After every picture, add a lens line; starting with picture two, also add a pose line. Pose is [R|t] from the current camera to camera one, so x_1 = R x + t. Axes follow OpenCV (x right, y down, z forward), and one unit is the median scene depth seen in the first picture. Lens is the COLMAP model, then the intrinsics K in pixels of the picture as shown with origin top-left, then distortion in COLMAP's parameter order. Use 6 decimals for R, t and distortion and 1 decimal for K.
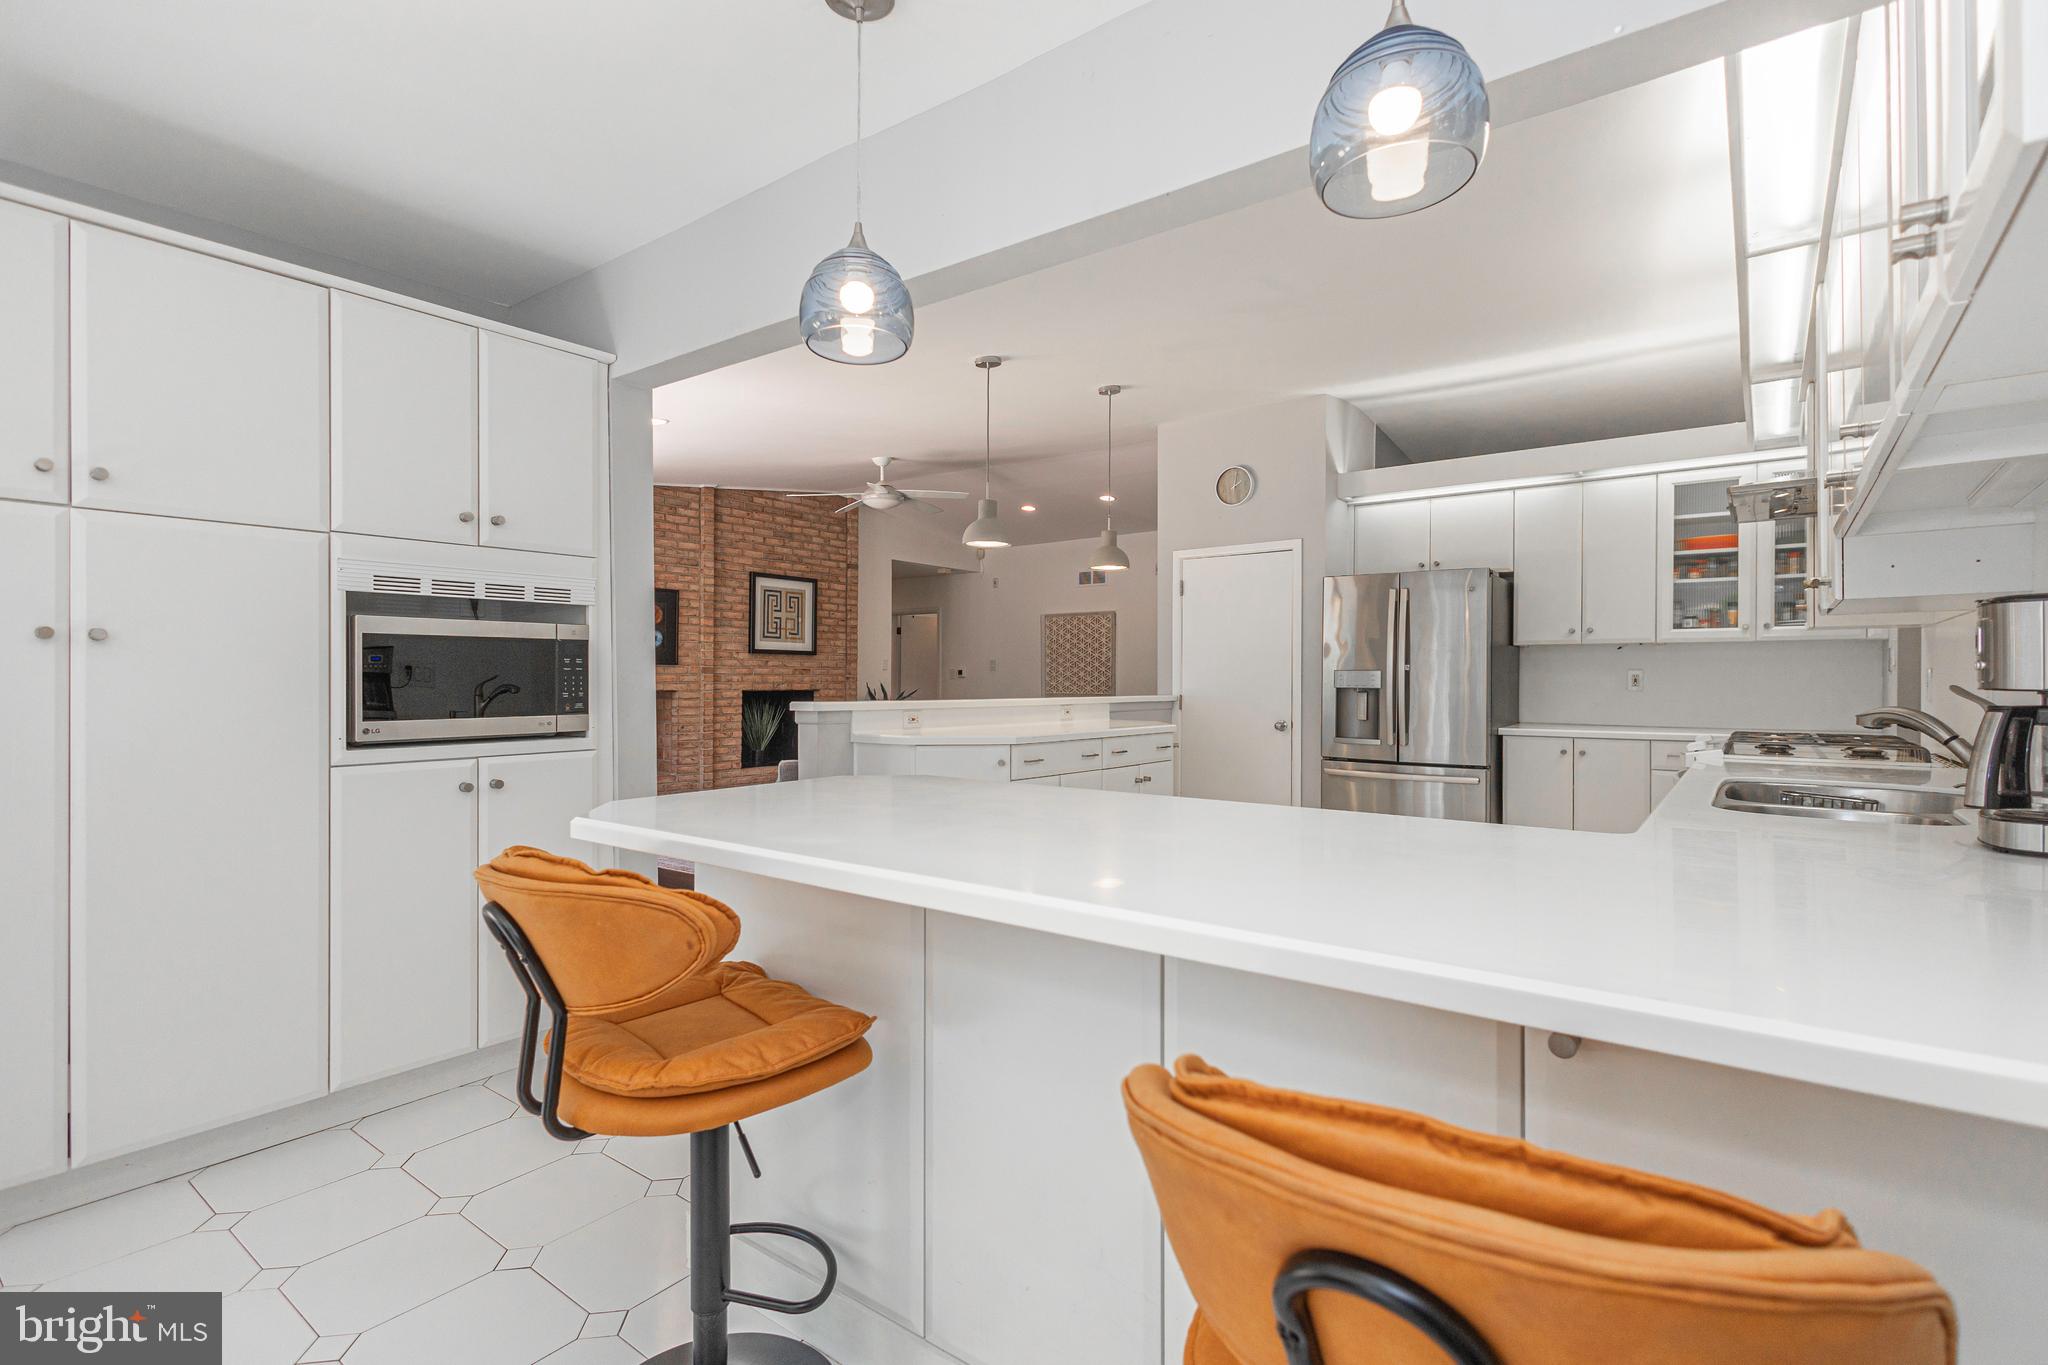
lens RADIAL K [[954.1, 0, 1024.0], [0, 954.1, 675.2], [0, 0, 1]] dist [0.015865, -0.006186]
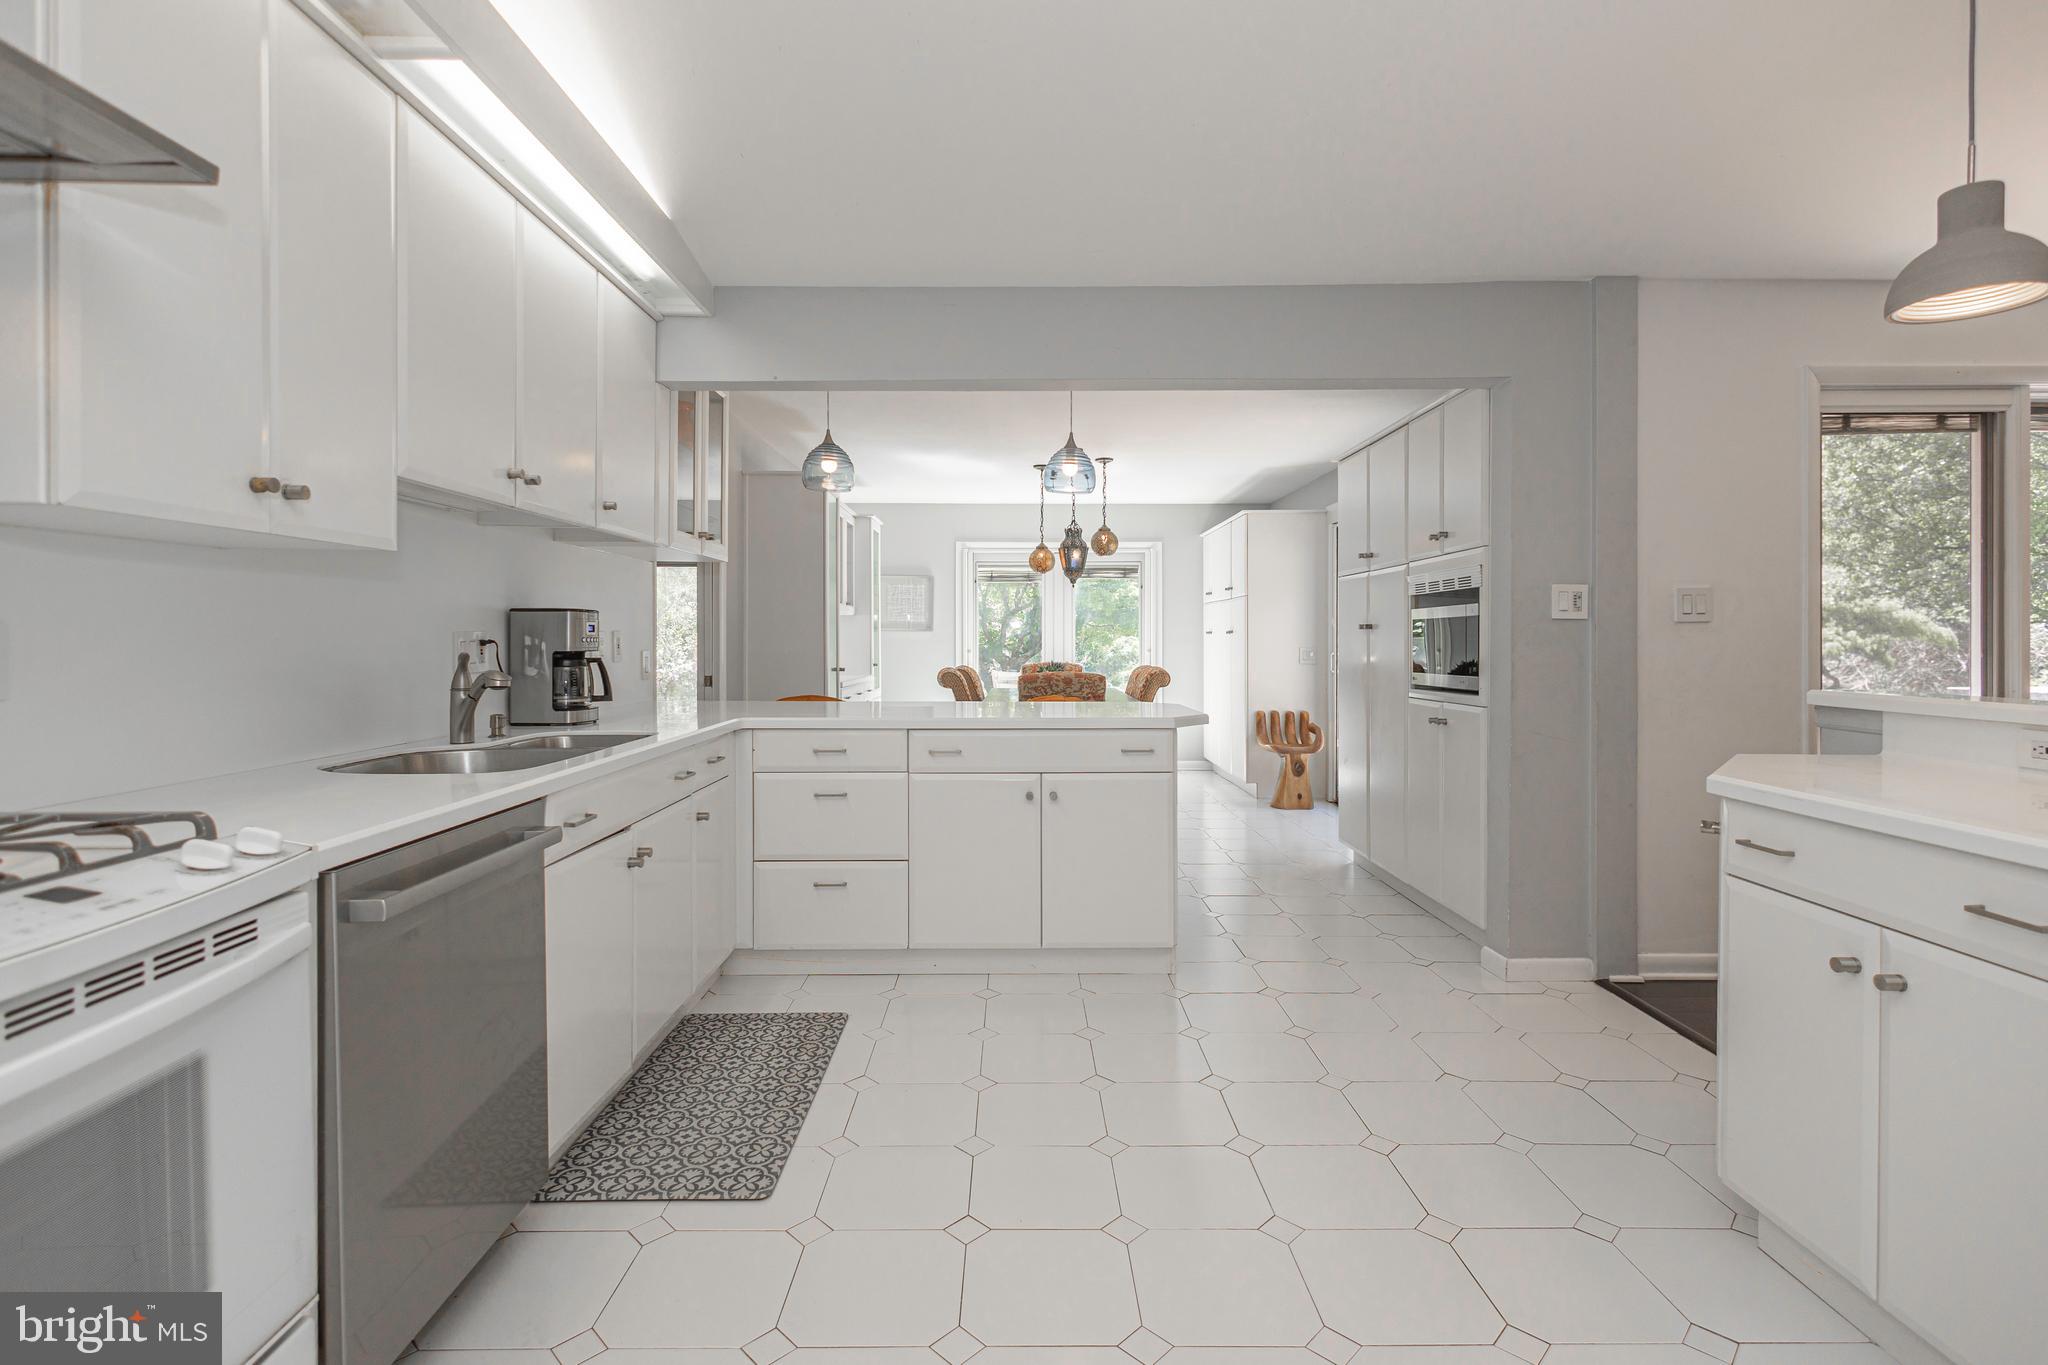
lens RADIAL K [[954.1, 0, 1023.4], [0, 954.1, 653.9], [0, 0, 1]] dist [0.015865, -0.006186]
pose [[-0.795806, 0.006535, -0.605516, 0.273734], [0.001016, 0.999955, 0.009458, -0.000100], [0.605550, 0.006911, -0.795777, 0.595854]]
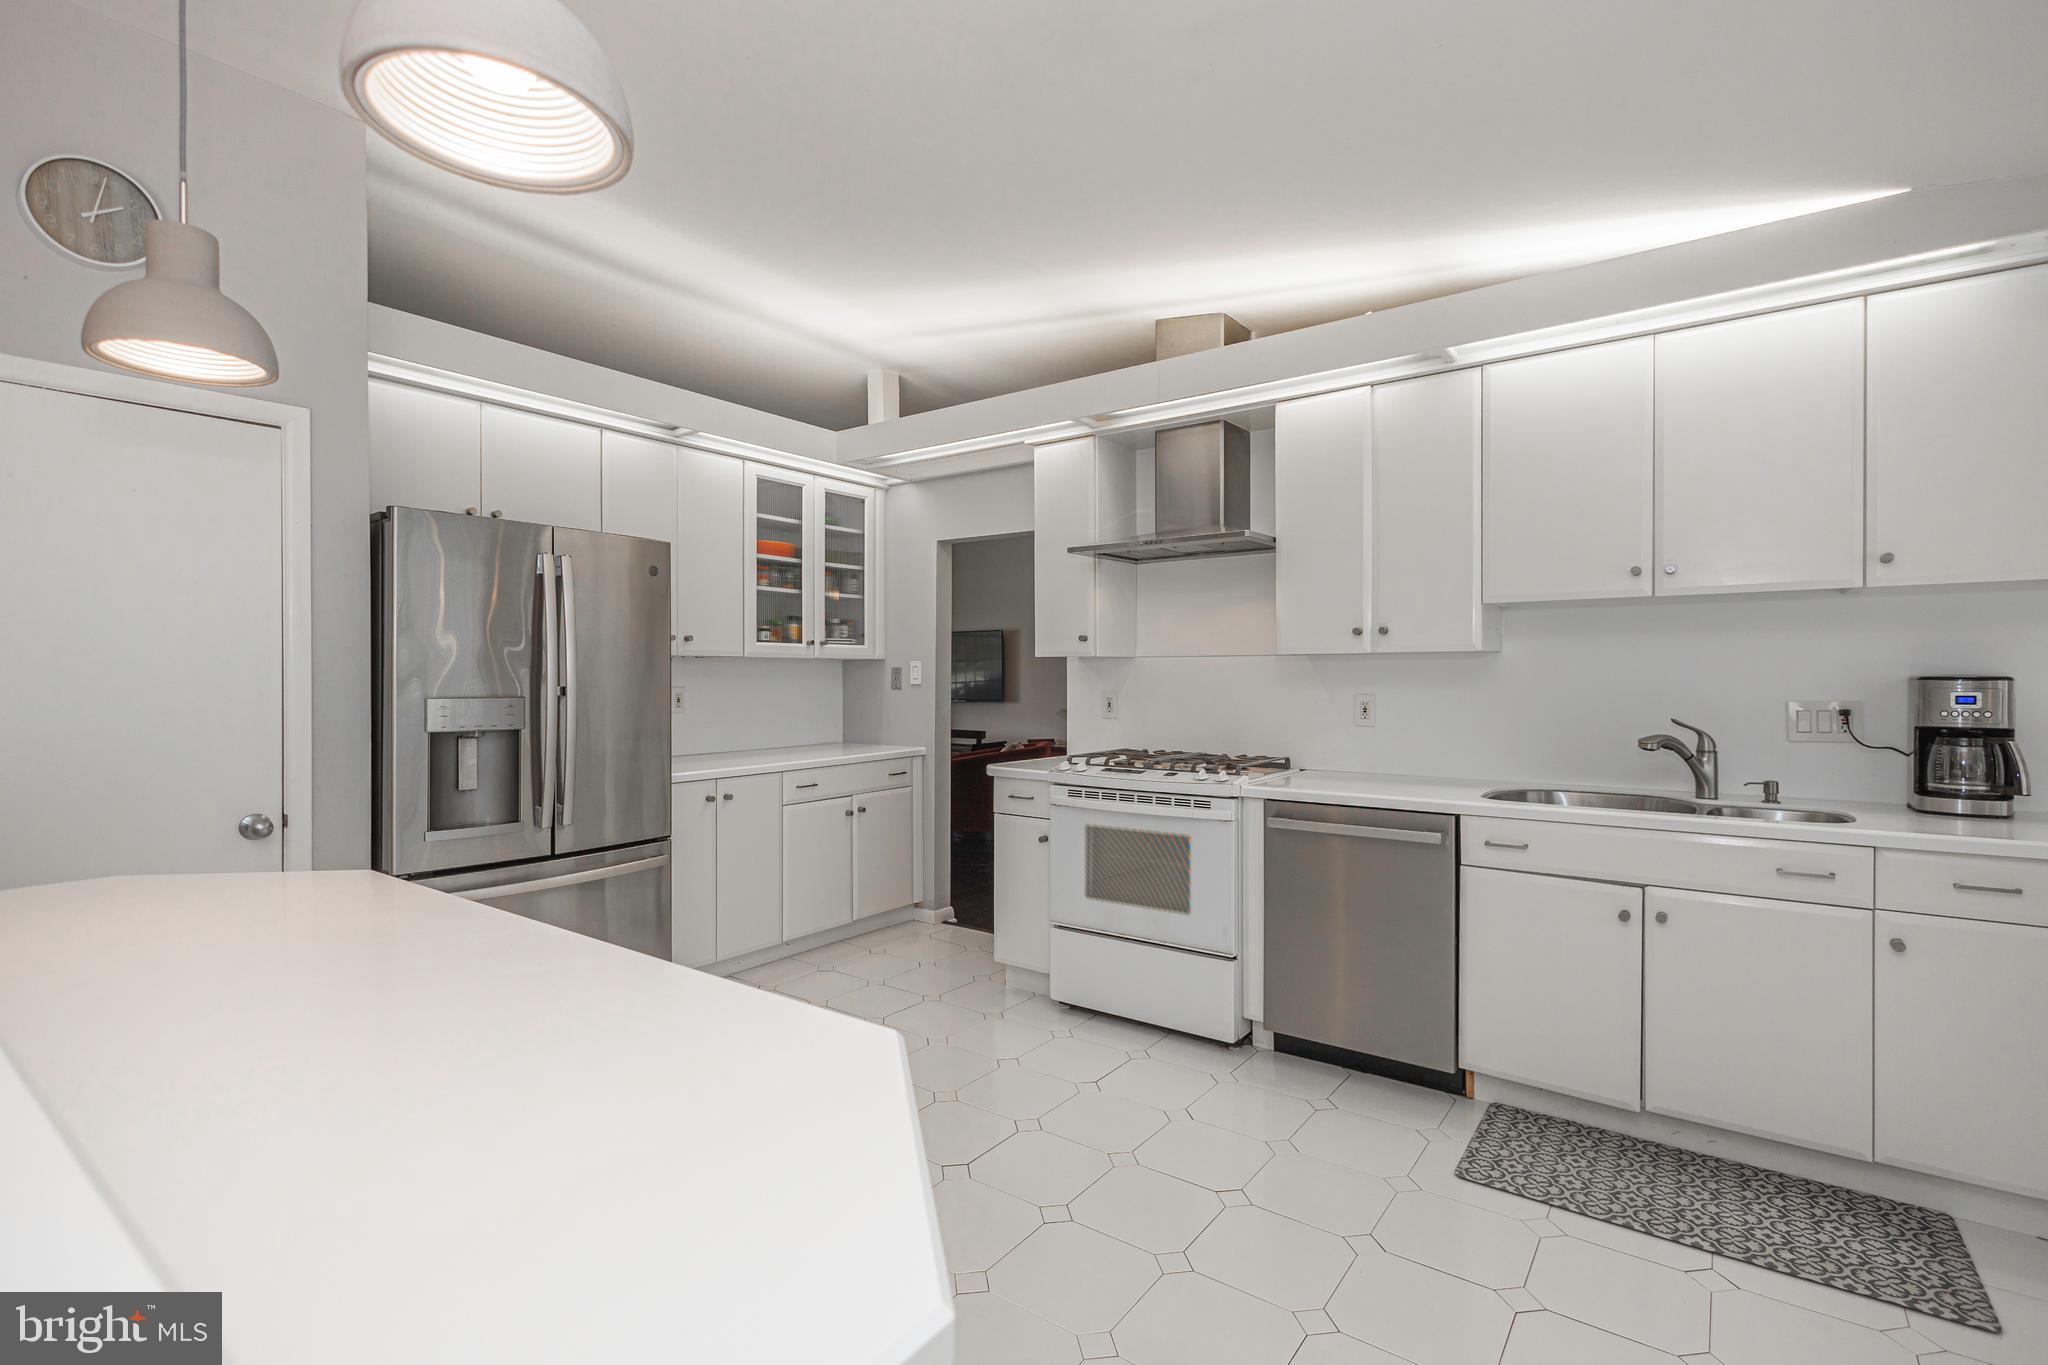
lens RADIAL K [[954.1, 0, 1028.3], [0, 954.1, 684.1], [0, 0, 1]] dist [0.015865, -0.006186]
pose [[-0.012865, -0.014815, 0.999807, -0.130485], [-0.004714, 0.999880, 0.014756, -0.015259], [-0.999906, -0.004523, -0.012934, 0.493890]]
